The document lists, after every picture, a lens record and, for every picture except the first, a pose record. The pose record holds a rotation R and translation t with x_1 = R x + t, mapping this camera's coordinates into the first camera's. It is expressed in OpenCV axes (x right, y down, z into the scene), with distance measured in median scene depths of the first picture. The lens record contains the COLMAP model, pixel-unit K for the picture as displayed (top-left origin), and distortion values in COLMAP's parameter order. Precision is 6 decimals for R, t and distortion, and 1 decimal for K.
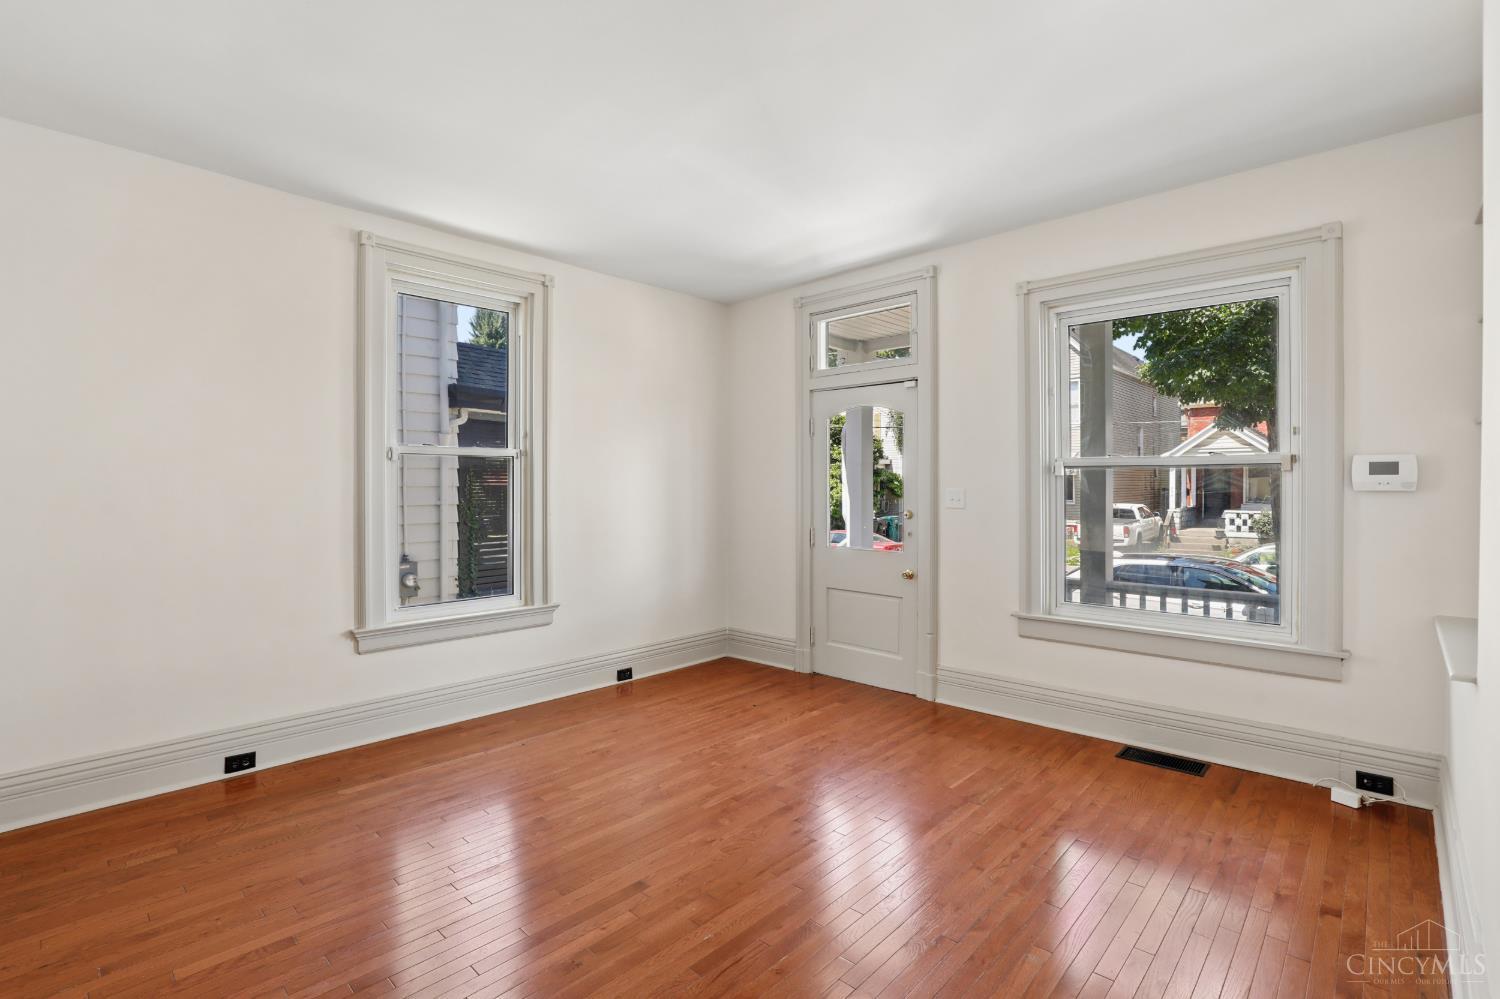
lens RADIAL K [[692.9, 0, 745.7], [0, 692.9, 488.8], [0, 0, 1]] dist [-0.029850, 0.001278]
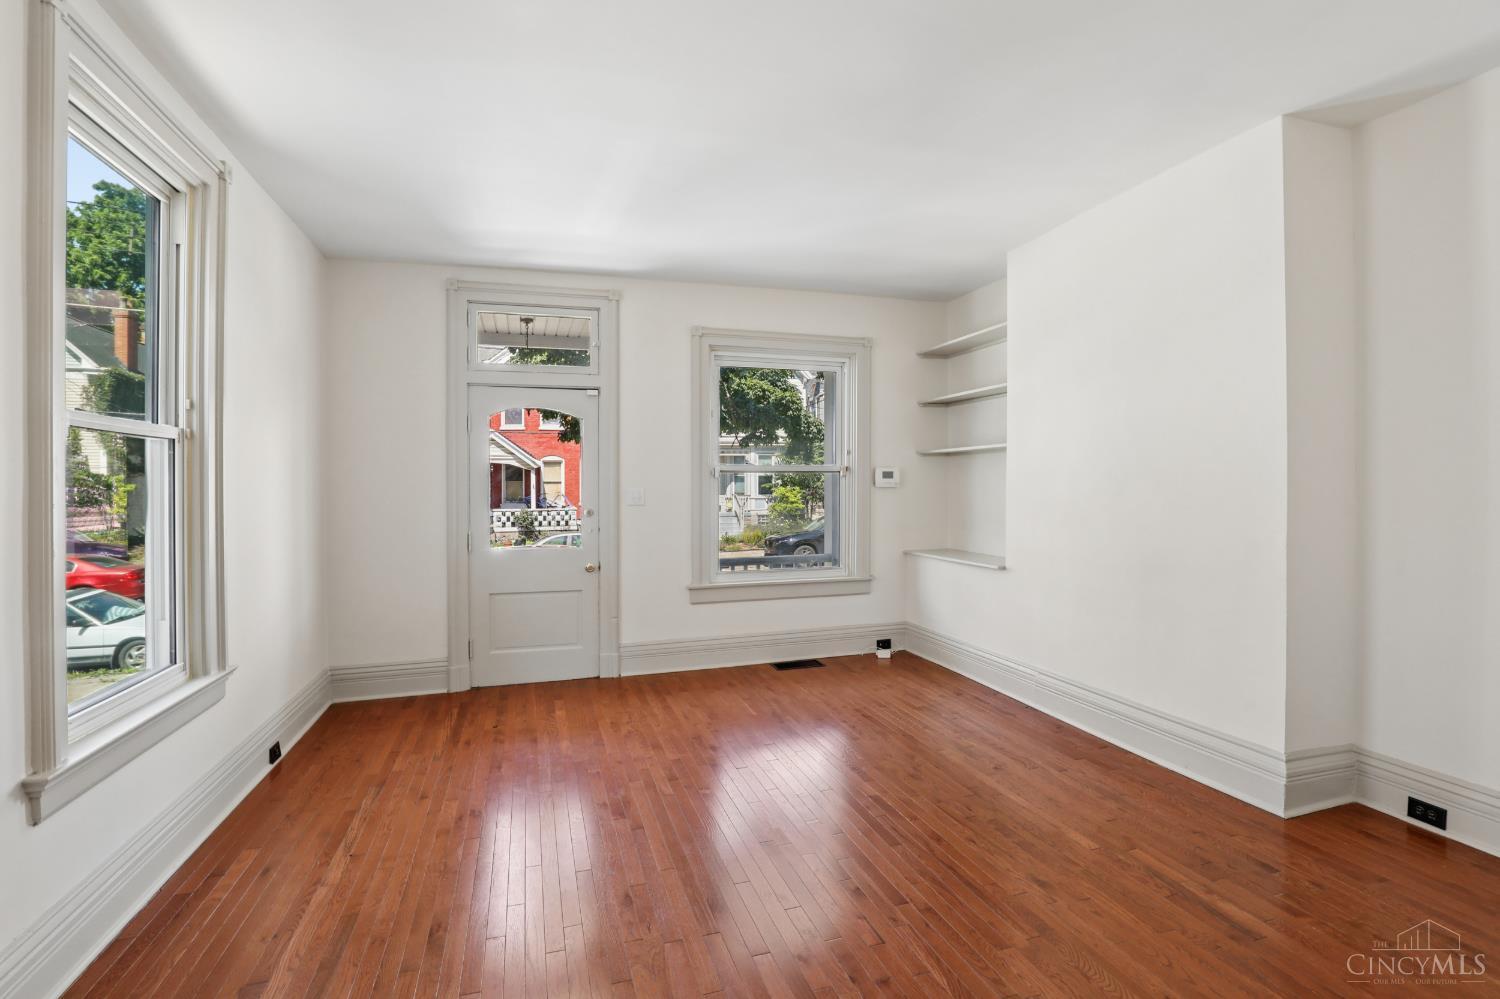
lens RADIAL K [[695.9, 0, 746.4], [0, 695.9, 494.3], [0, 0, 1]] dist [-0.032521, 0.001270]
pose [[0.488046, -0.012100, 0.872734, -0.612379], [0.009976, 0.999916, 0.008284, 0.002075], [-0.872761, 0.004664, 0.488126, 0.260776]]
